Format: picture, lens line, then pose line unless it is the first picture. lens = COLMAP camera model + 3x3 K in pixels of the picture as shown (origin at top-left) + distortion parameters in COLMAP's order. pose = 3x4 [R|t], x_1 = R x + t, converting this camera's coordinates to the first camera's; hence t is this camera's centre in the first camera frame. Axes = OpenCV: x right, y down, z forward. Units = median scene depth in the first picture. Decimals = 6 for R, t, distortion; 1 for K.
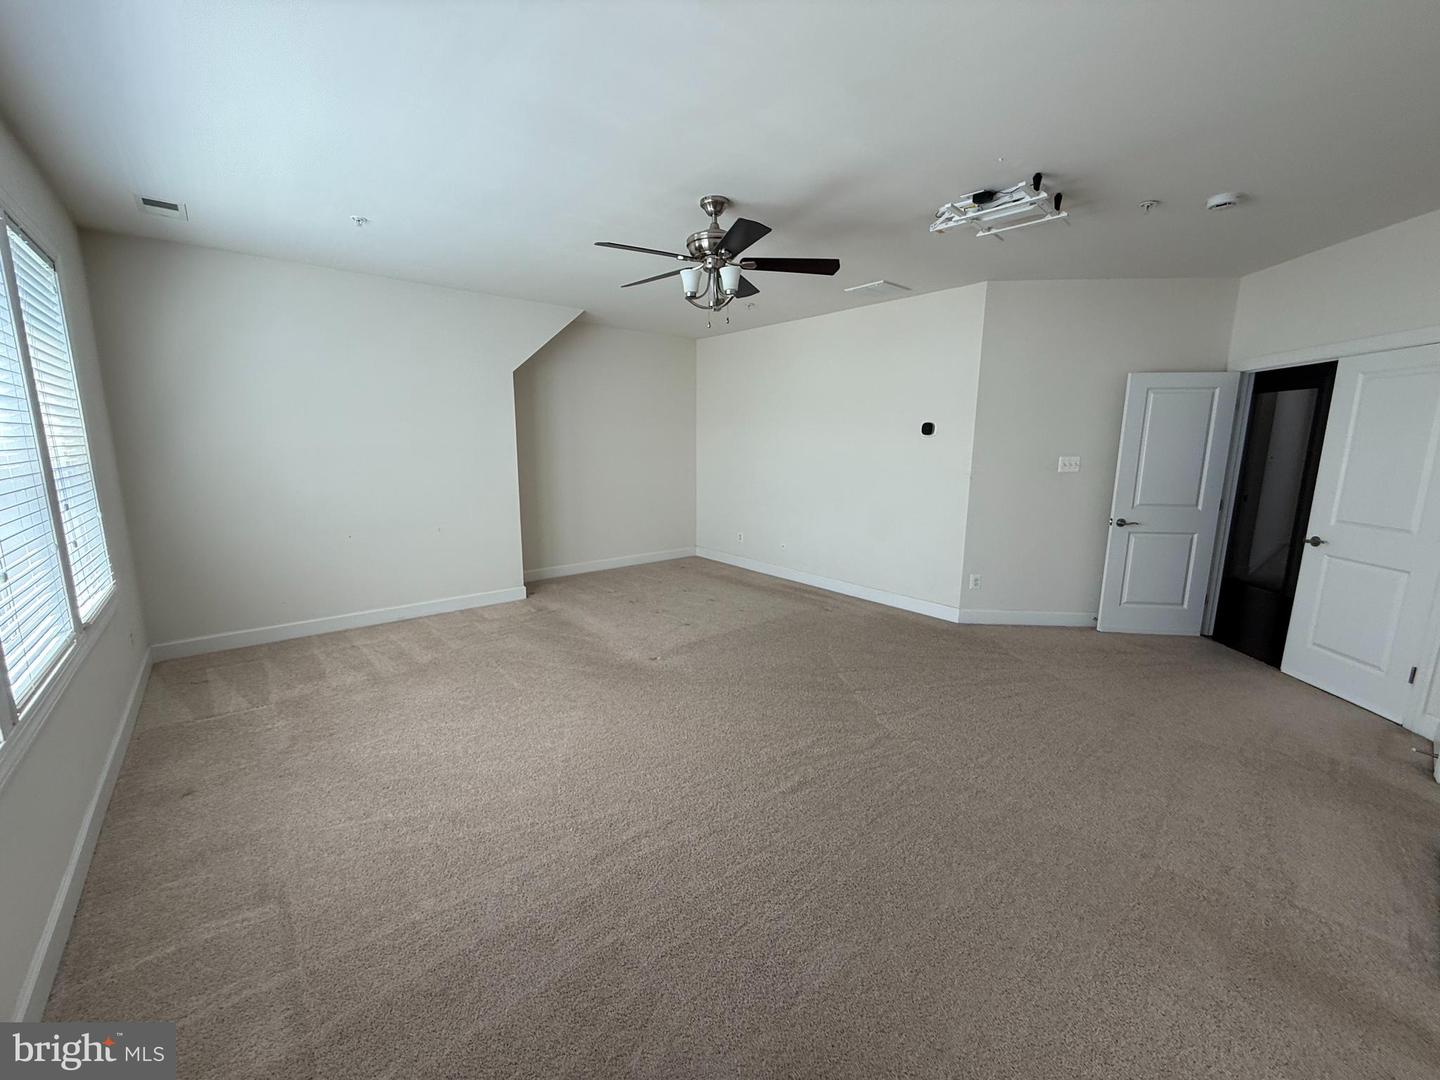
lens RADIAL K [[574.2, 0, 716.7], [0, 574.2, 542.7], [0, 0, 1]] dist [0.000735, 0.000644]
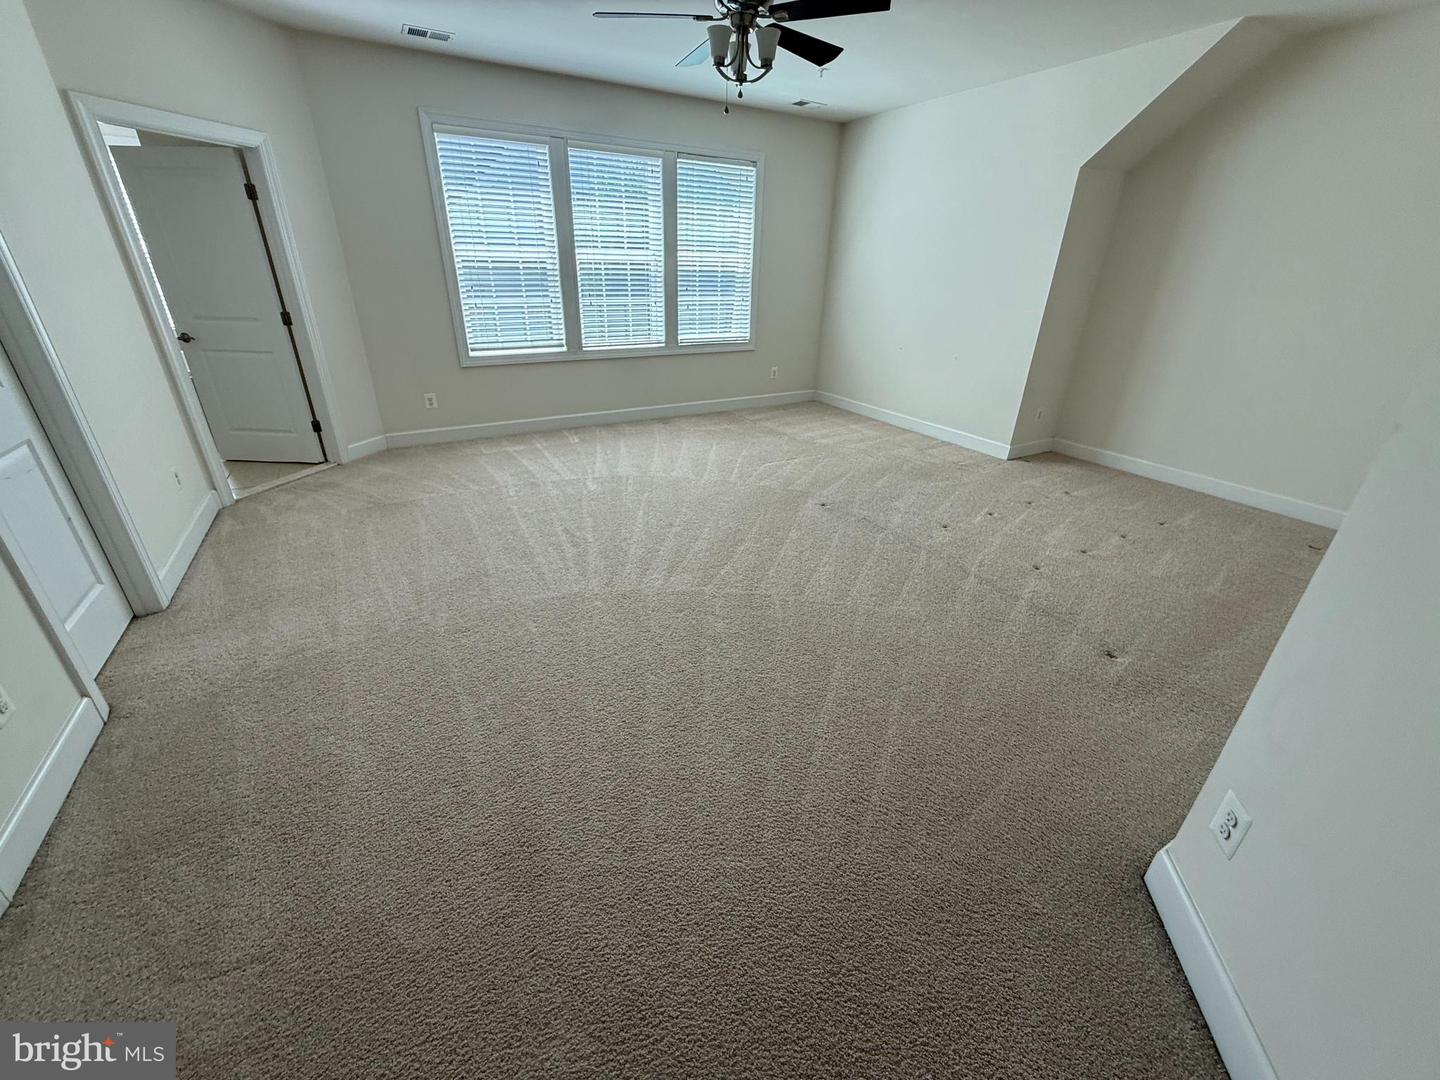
lens RADIAL K [[574.2, 0, 717.6], [0, 574.2, 539.2], [0, 0, 1]] dist [0.000735, 0.000644]
pose [[-0.172866, 0.418451, -0.891637, 0.689256], [-0.193833, 0.873109, 0.447335, -0.124261], [0.965684, 0.250158, -0.069822, 0.777178]]
